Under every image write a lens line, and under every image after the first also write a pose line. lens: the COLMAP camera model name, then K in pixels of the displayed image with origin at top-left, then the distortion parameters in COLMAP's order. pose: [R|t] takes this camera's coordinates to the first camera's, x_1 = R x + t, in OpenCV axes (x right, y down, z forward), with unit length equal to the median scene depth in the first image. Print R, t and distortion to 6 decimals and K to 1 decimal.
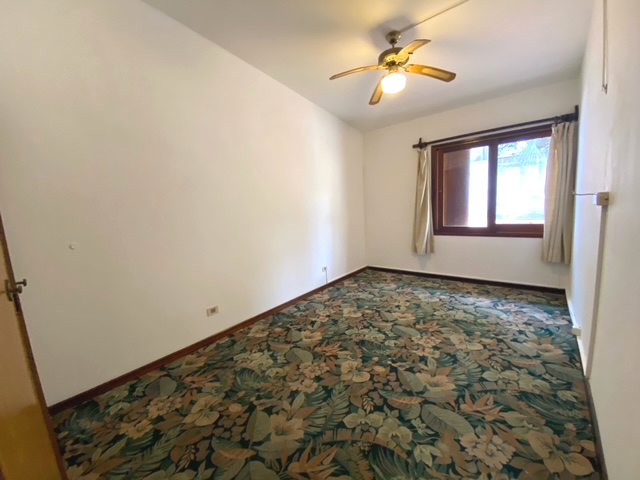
lens RADIAL K [[259.3, 0, 319.5], [0, 259.3, 239.6], [0, 0, 1]] dist [0.020340, -0.019832]
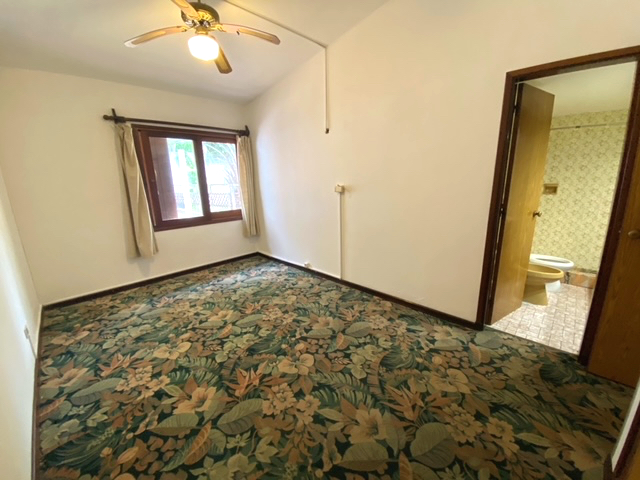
lens RADIAL K [[259.3, 0, 319.5], [0, 259.3, 239.6], [0, 0, 1]] dist [0.020340, -0.019832]
pose [[0.080679, -0.173434, 0.981535, -0.537504], [0.161832, 0.973958, 0.158793, -0.061345], [-0.983515, 0.146033, 0.106645, 0.550497]]
